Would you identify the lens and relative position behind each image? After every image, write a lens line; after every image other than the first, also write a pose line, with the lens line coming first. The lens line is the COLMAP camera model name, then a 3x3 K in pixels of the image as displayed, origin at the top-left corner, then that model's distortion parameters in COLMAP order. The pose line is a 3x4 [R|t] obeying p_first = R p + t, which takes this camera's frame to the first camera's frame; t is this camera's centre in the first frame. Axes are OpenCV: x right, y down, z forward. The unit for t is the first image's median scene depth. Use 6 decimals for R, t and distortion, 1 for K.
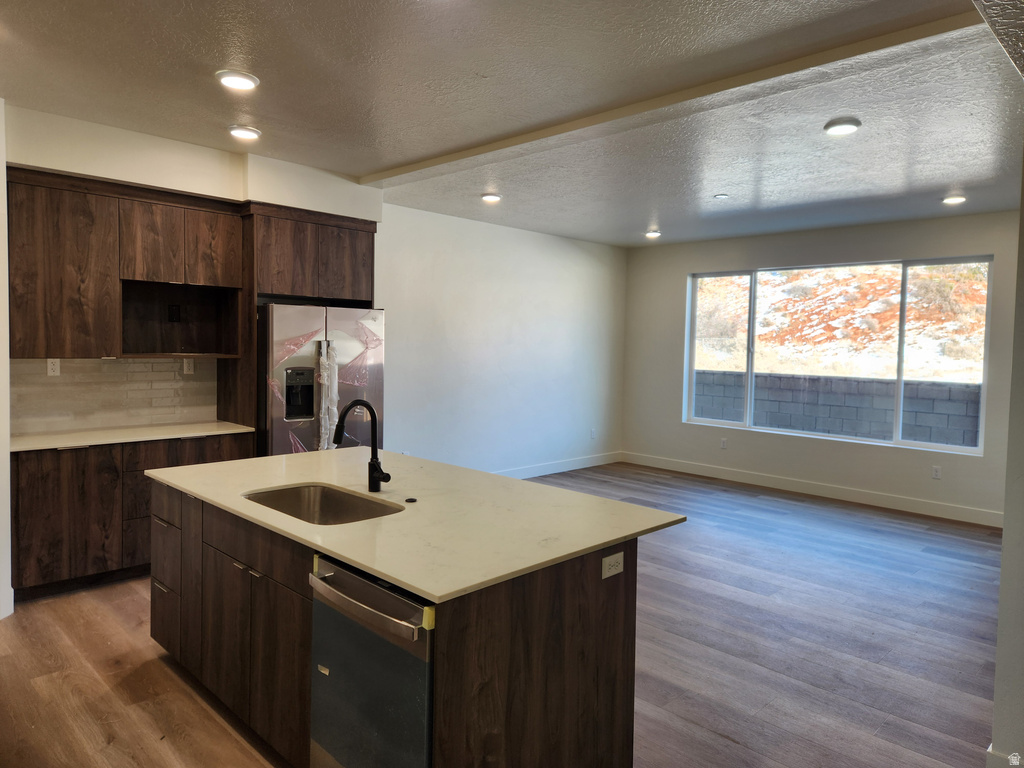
lens RADIAL K [[685.7, 0, 523.2], [0, 685.7, 368.5], [0, 0, 1]] dist [0.045854, -0.022394]
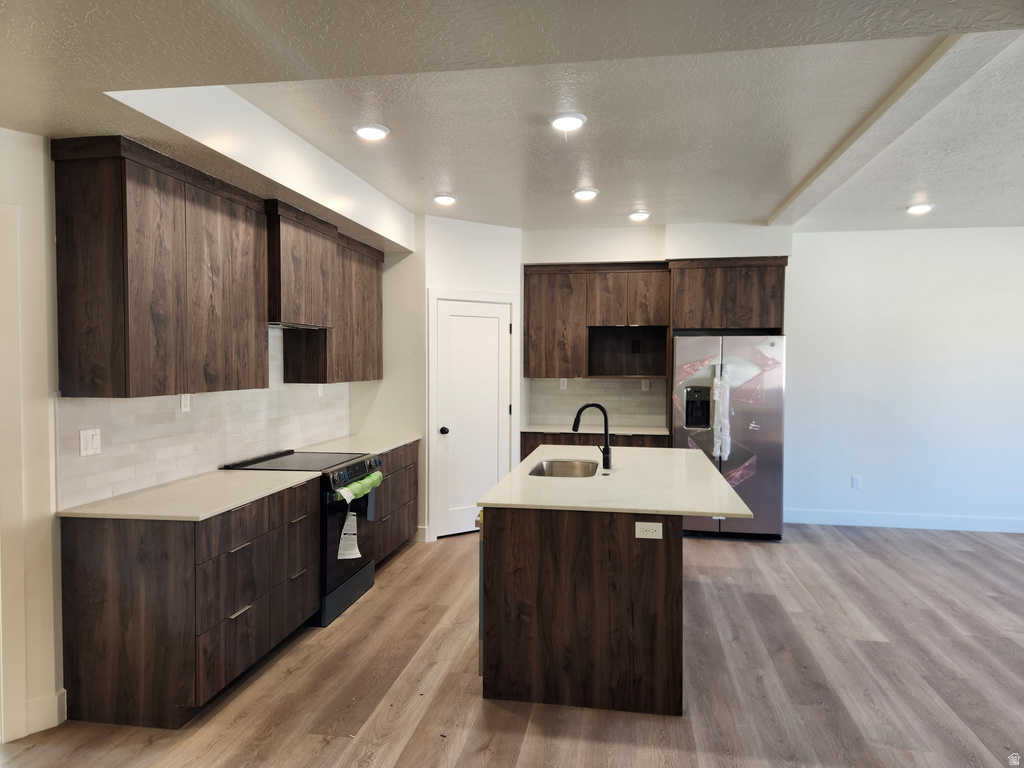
lens RADIAL K [[685.7, 0, 512.2], [0, 685.7, 384.5], [0, 0, 1]] dist [0.045854, -0.022394]
pose [[0.561887, 0.007138, -0.827183, 0.517567], [-0.023676, 0.999692, -0.007456, 0.012527], [0.826875, 0.023774, 0.561883, 0.023710]]
